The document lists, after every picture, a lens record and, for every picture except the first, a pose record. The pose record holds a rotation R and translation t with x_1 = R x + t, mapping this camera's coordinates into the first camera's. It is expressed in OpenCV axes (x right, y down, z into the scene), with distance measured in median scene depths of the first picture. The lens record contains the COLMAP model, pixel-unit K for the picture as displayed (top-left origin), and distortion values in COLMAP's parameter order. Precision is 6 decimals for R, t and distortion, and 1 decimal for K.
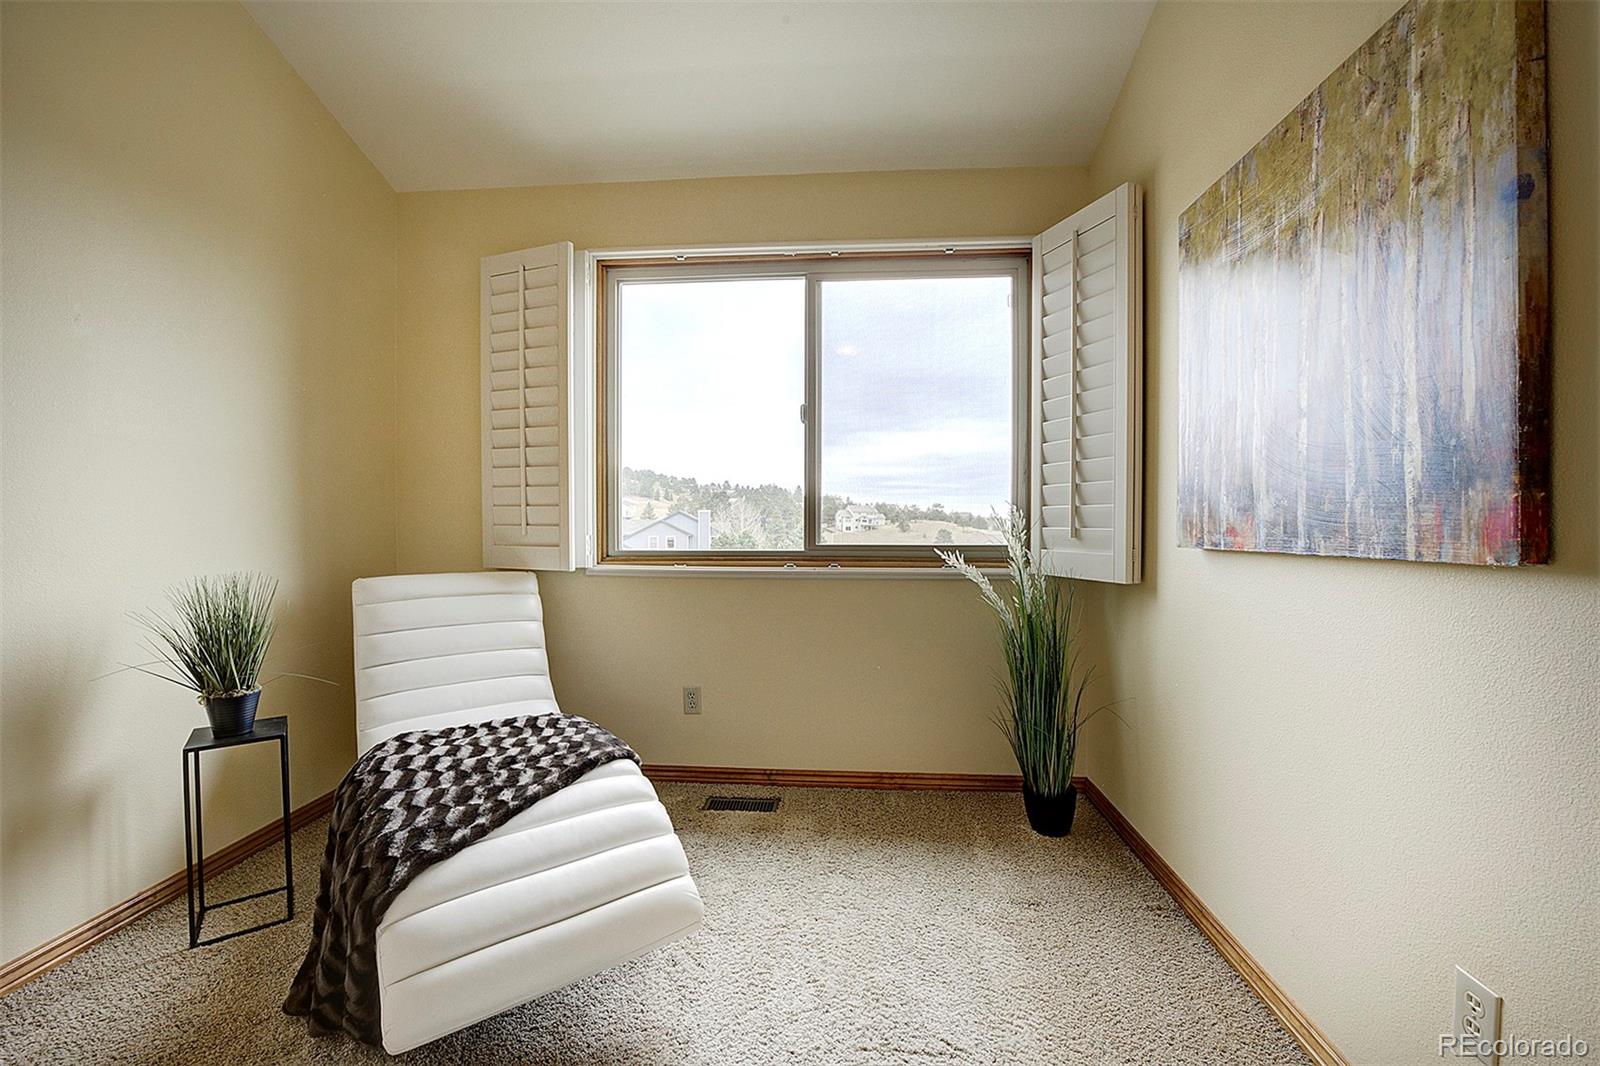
lens RADIAL K [[646.6, 0, 795.6], [0, 646.6, 526.4], [0, 0, 1]] dist [-0.001956, 0.000359]
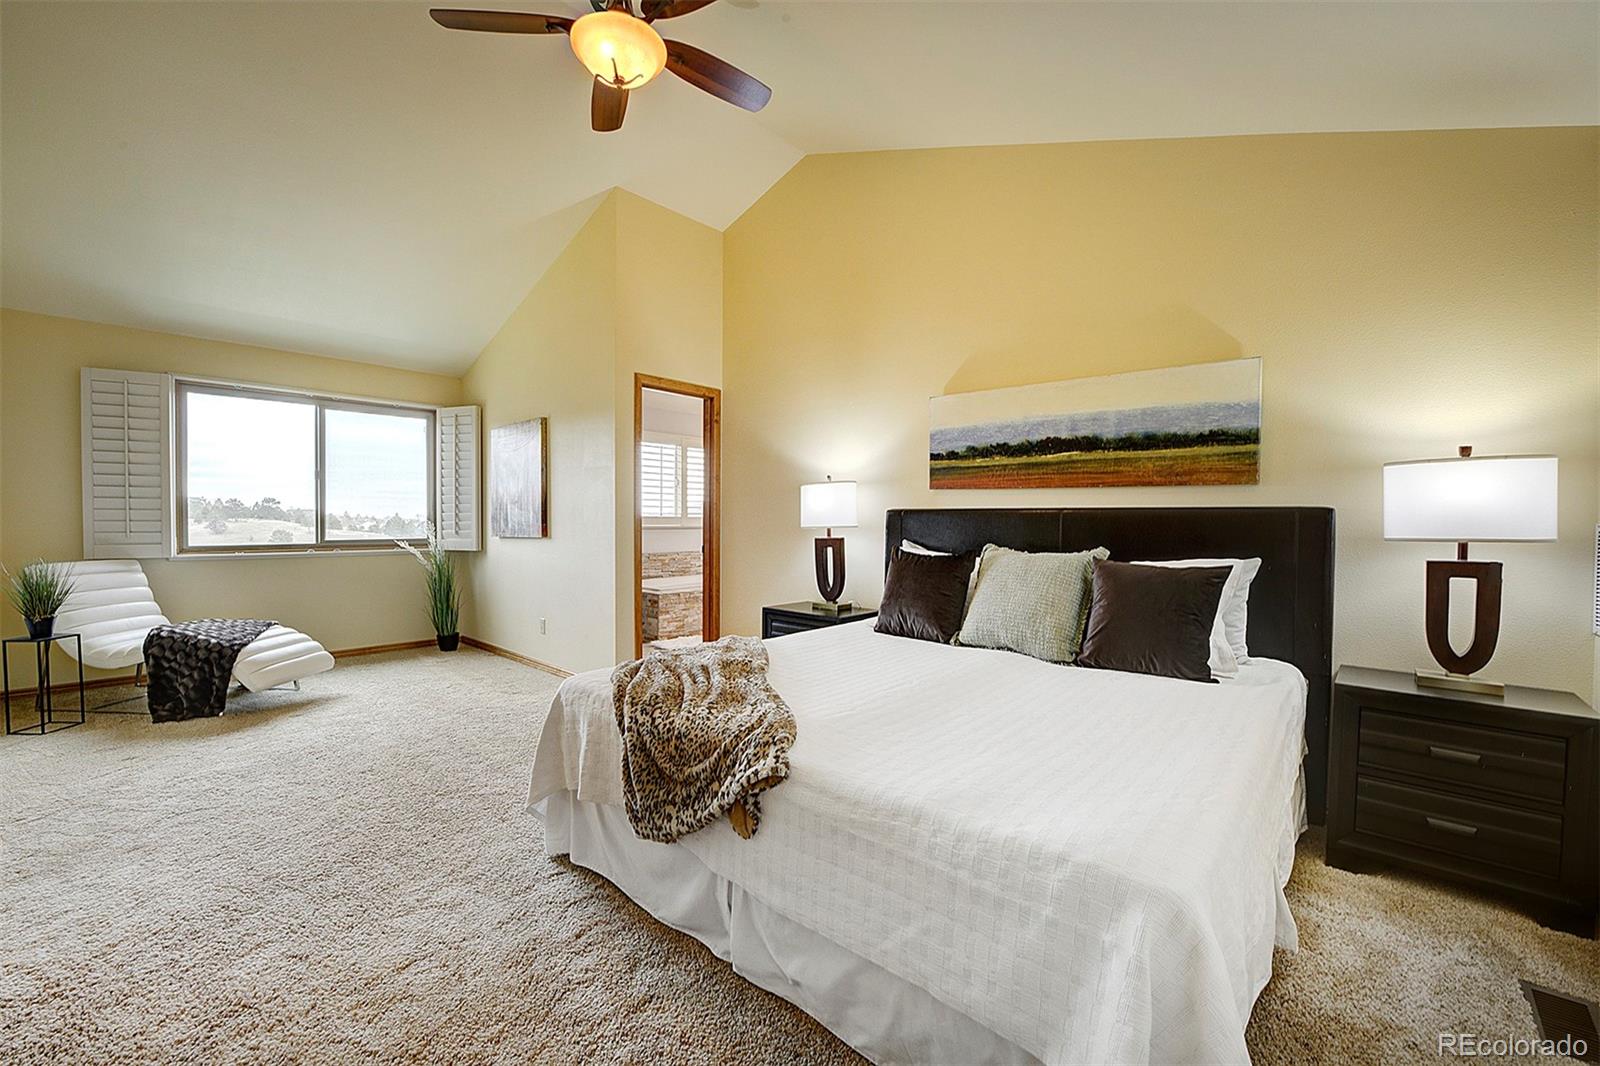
lens RADIAL K [[639.9, 0, 800.0], [0, 639.9, 533.0], [0, 0, 1]] dist [-0.029702, 0.004293]
pose [[0.607290, -0.013322, 0.794369, -0.671136], [0.003535, 0.999895, 0.014066, -0.017792], [-0.794473, -0.005734, 0.607273, -1.458104]]
